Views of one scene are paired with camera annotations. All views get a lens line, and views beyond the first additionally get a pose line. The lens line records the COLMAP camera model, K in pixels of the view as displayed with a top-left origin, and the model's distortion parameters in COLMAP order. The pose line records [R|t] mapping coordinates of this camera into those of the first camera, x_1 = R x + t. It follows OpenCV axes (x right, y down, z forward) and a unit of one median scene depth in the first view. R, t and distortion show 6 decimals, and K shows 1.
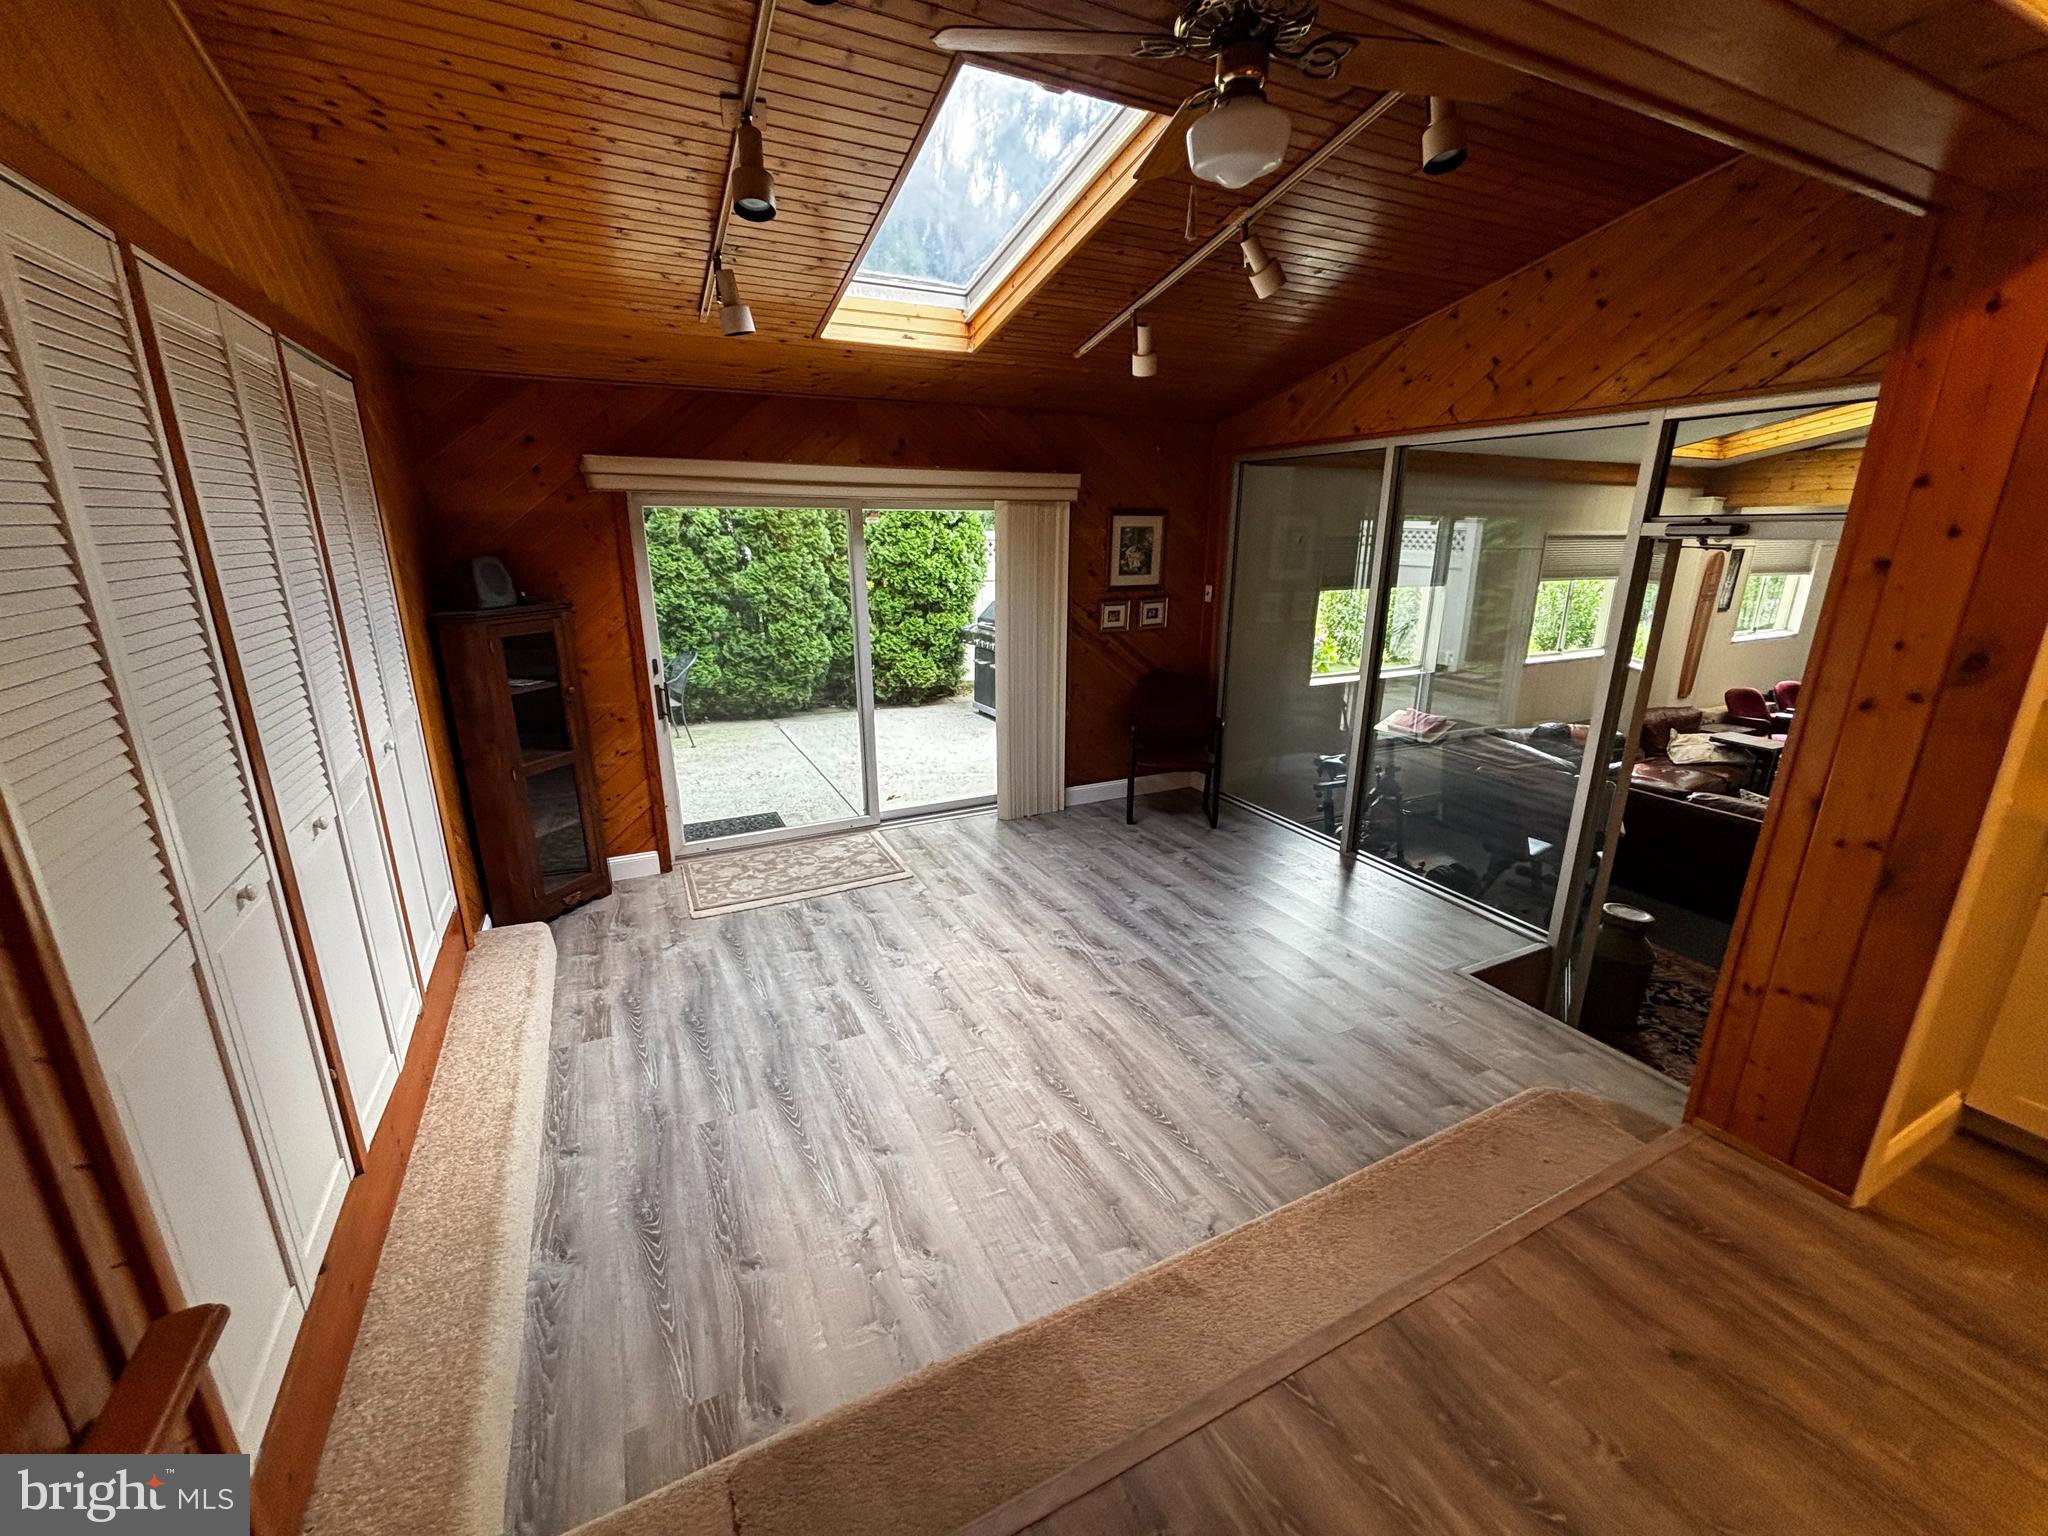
lens RADIAL K [[821.8, 0, 1026.0], [0, 821.8, 761.6], [0, 0, 1]] dist [0.000012, -0.000363]
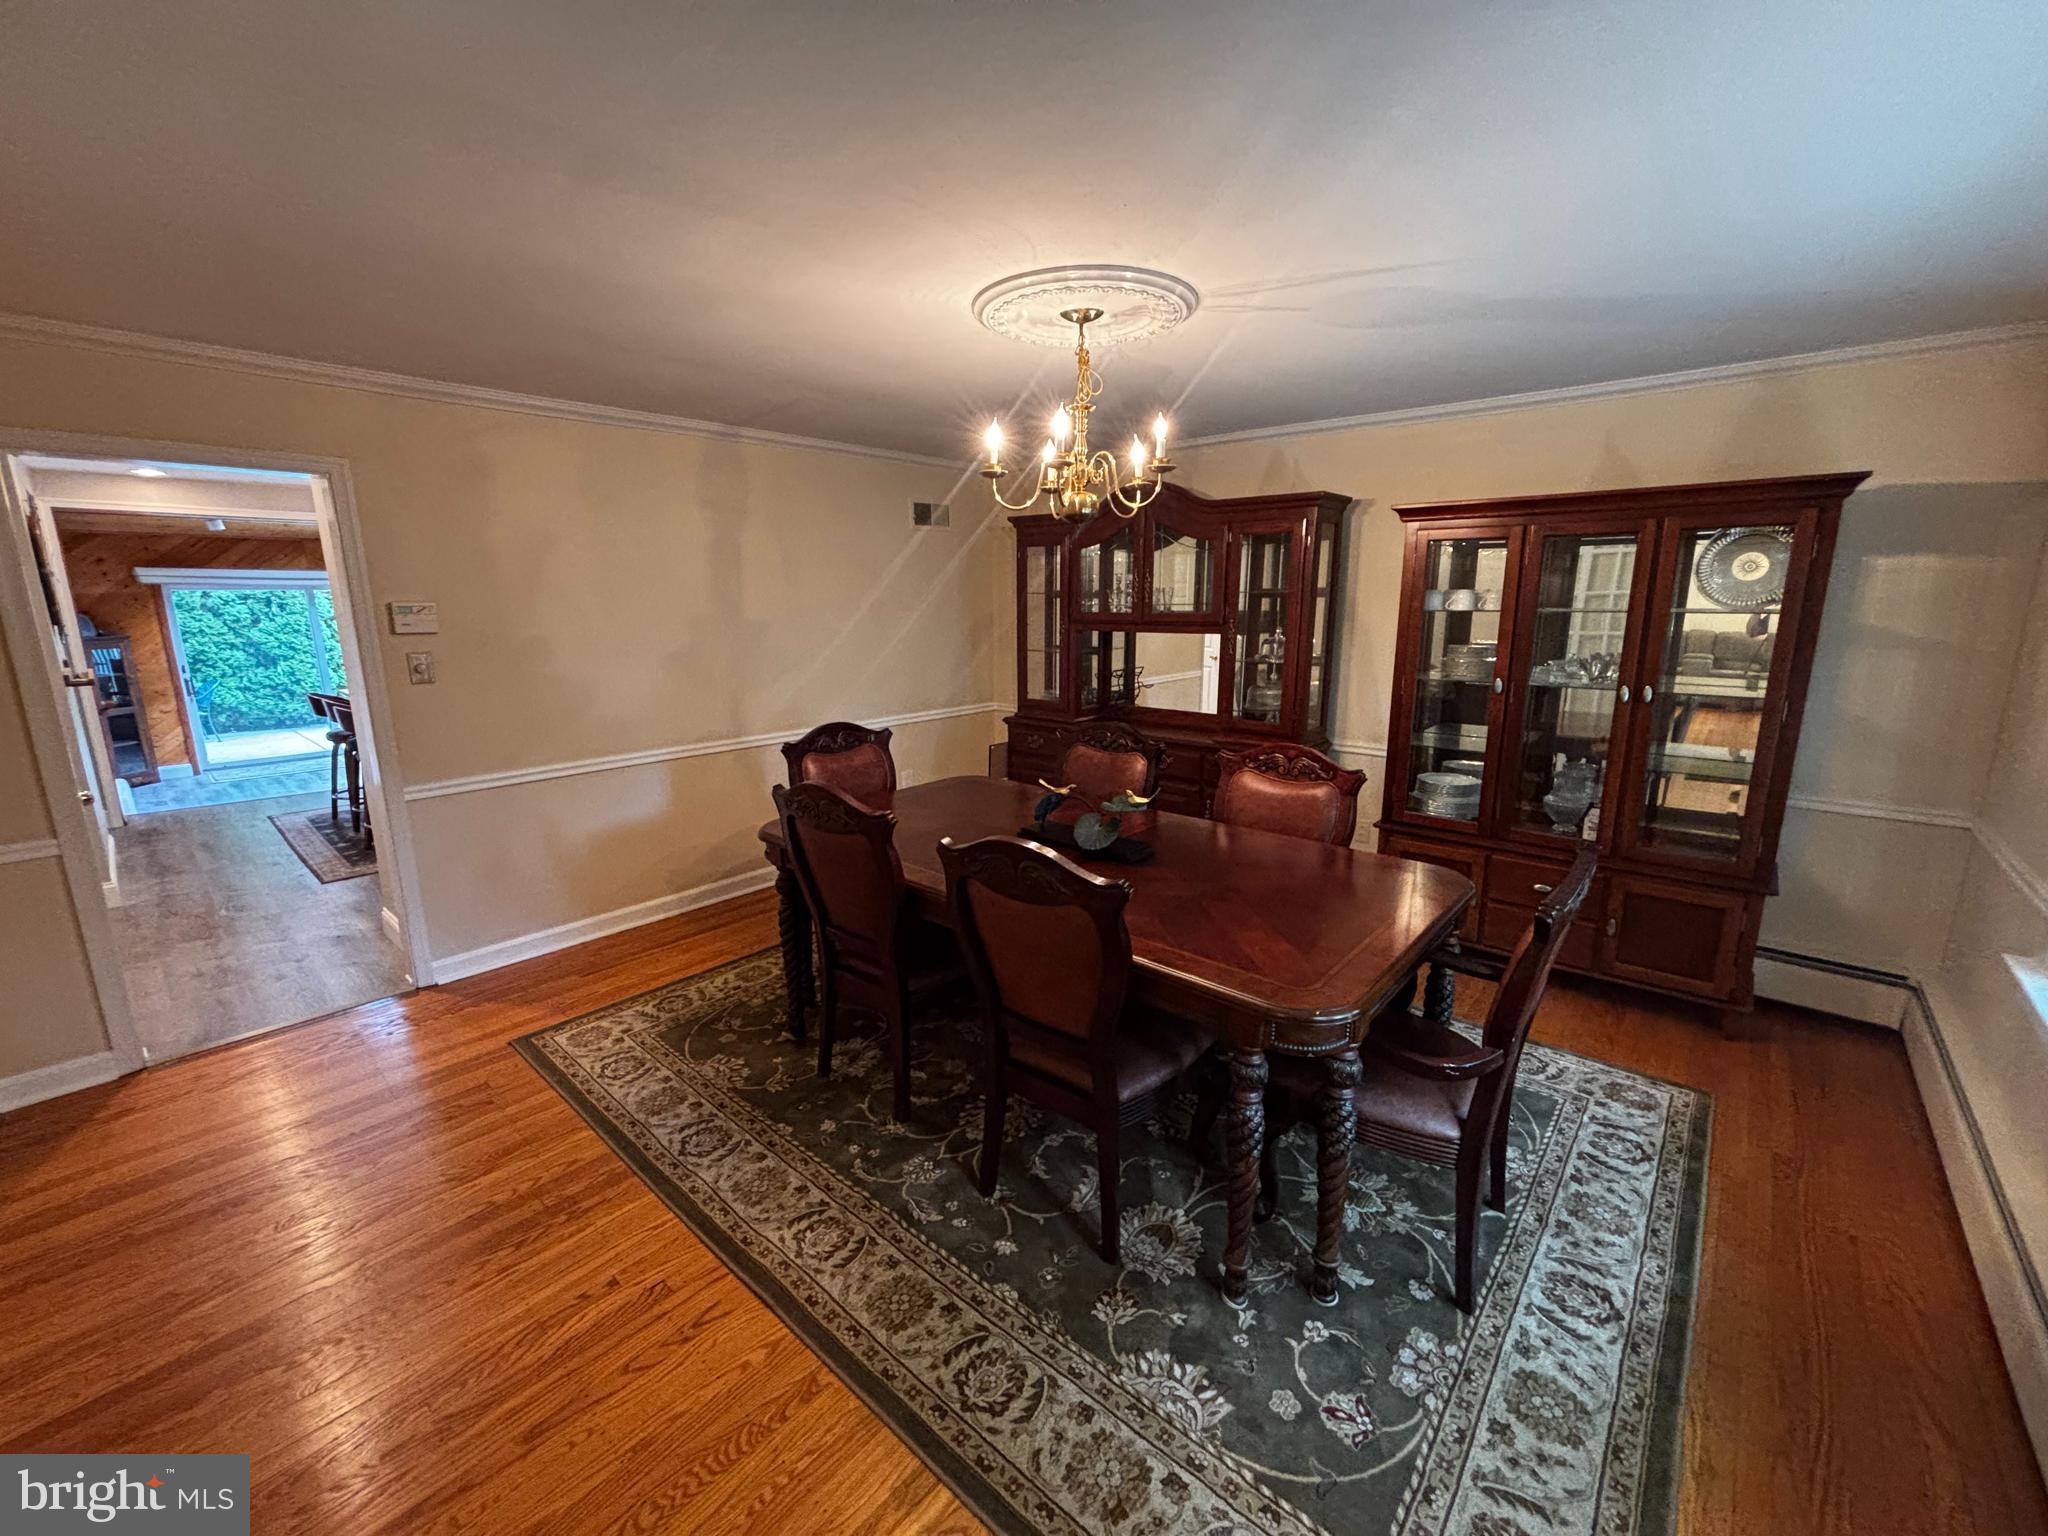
lens RADIAL K [[821.8, 0, 1026.0], [0, 821.8, 761.6], [0, 0, 1]] dist [0.000012, -0.000363]
pose [[0.927958, -0.082786, 0.363374, 0.706676], [0.109456, 0.992557, -0.053391, 0.439166], [-0.356249, 0.089318, 0.930112, -1.569428]]
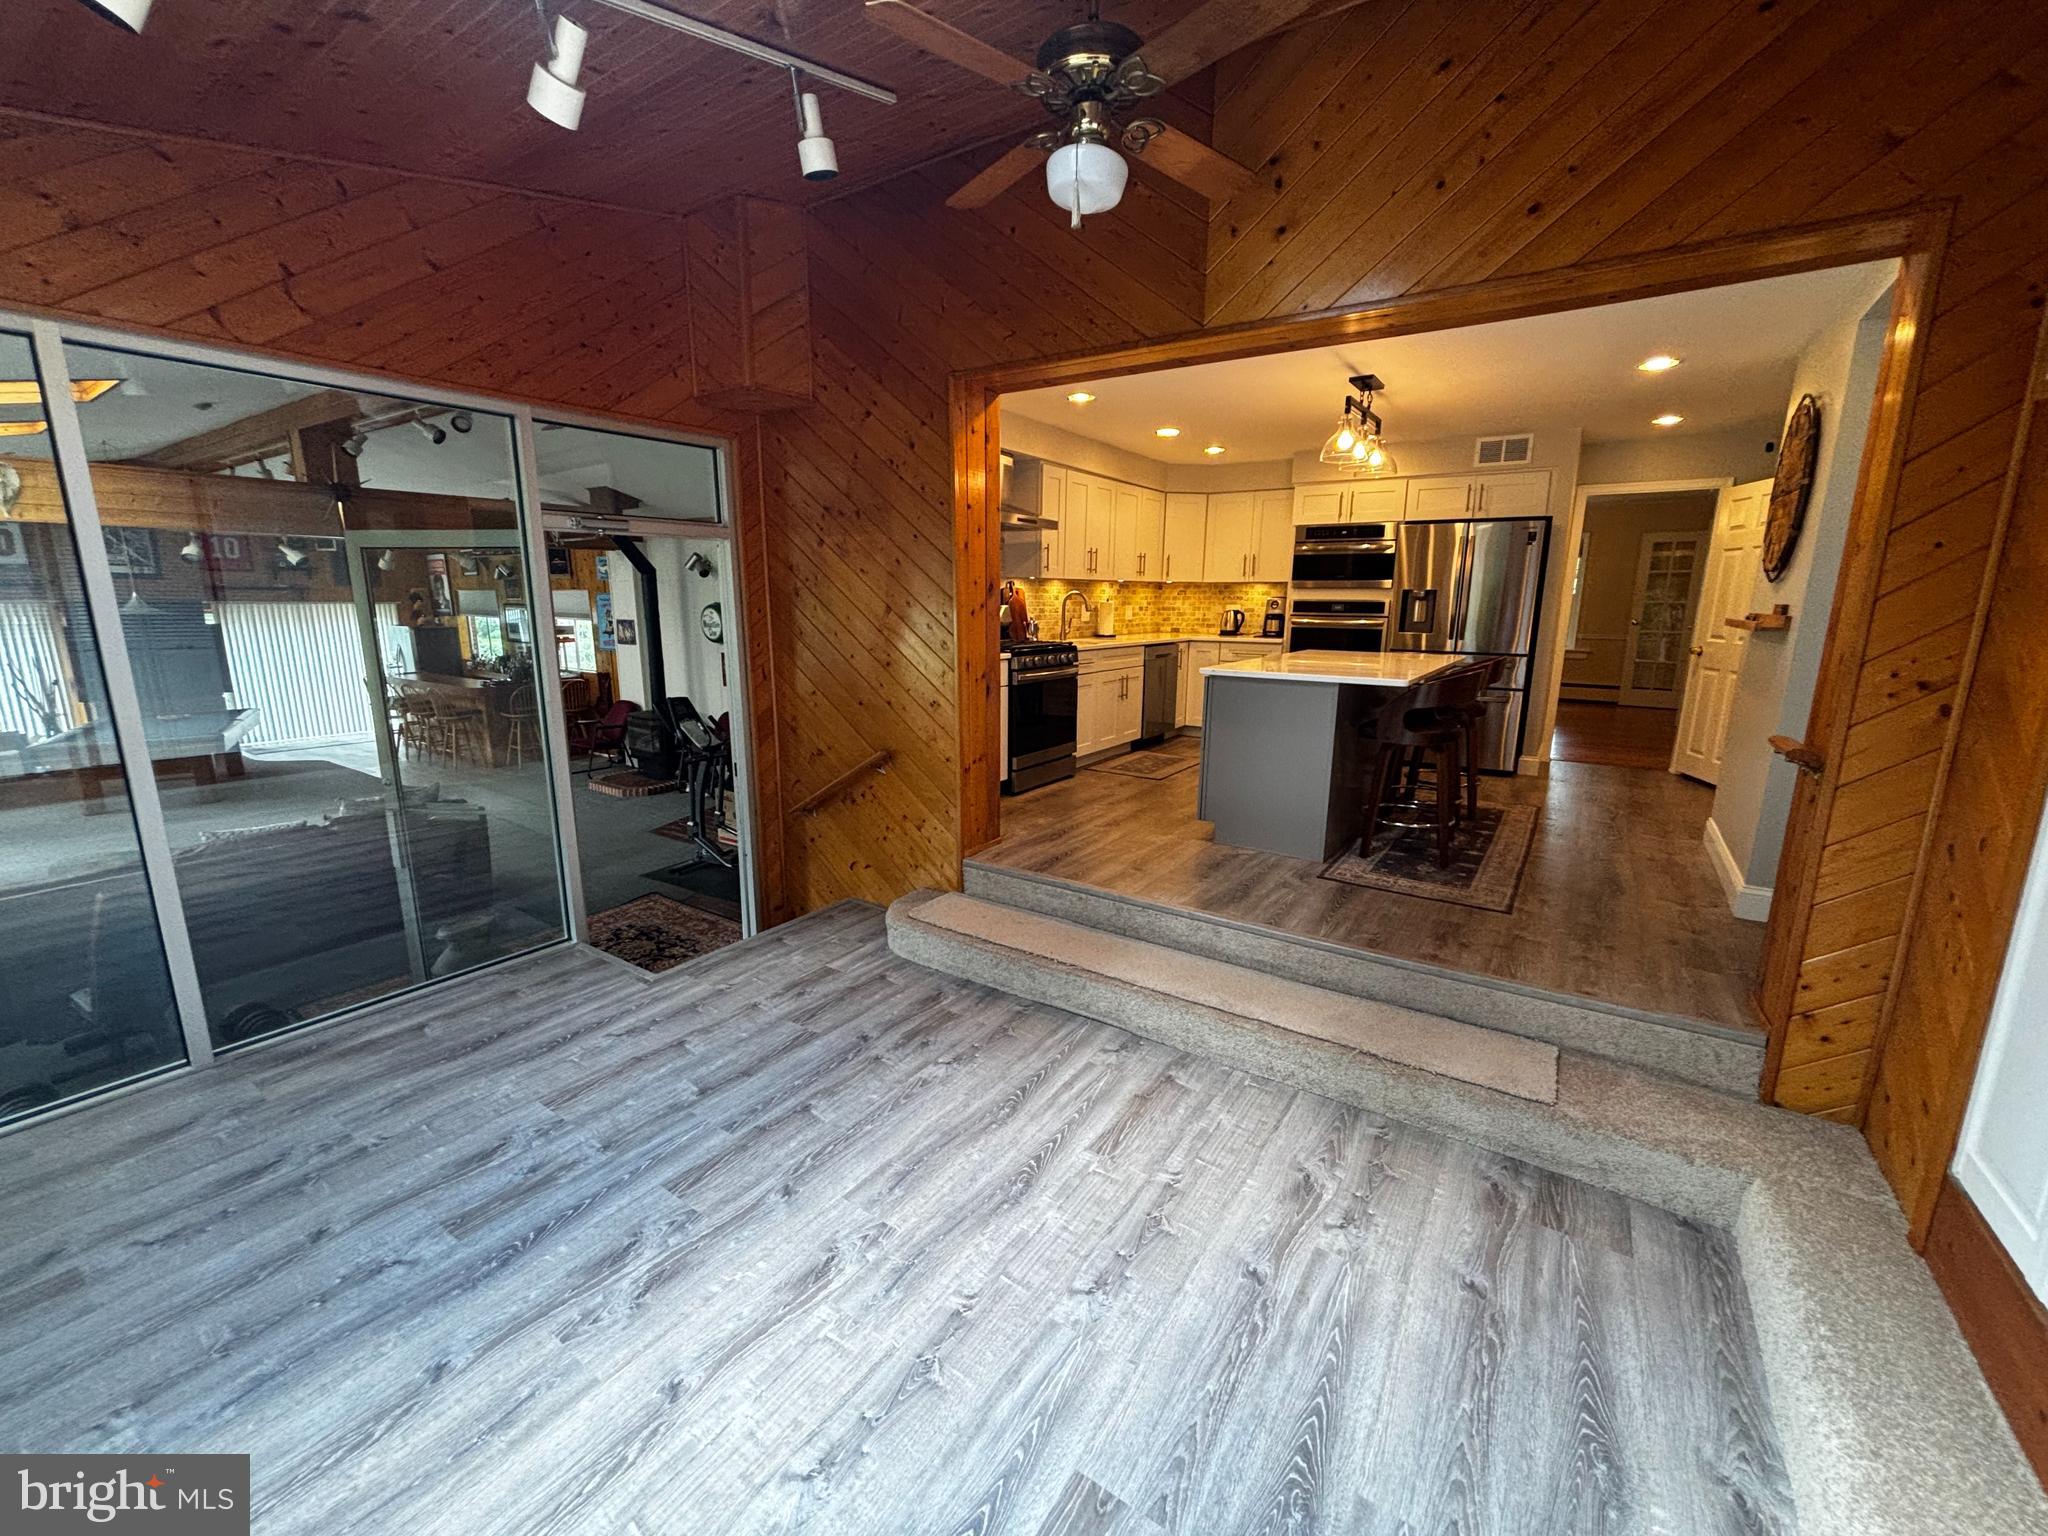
lens RADIAL K [[821.8, 0, 1026.0], [0, 821.8, 761.6], [0, 0, 1]] dist [0.000012, -0.000363]
pose [[-0.490123, -0.182230, 0.852392, -0.511284], [0.230157, 0.916141, 0.328199, -0.211671], [-0.840718, 0.357041, -0.407080, 1.065239]]
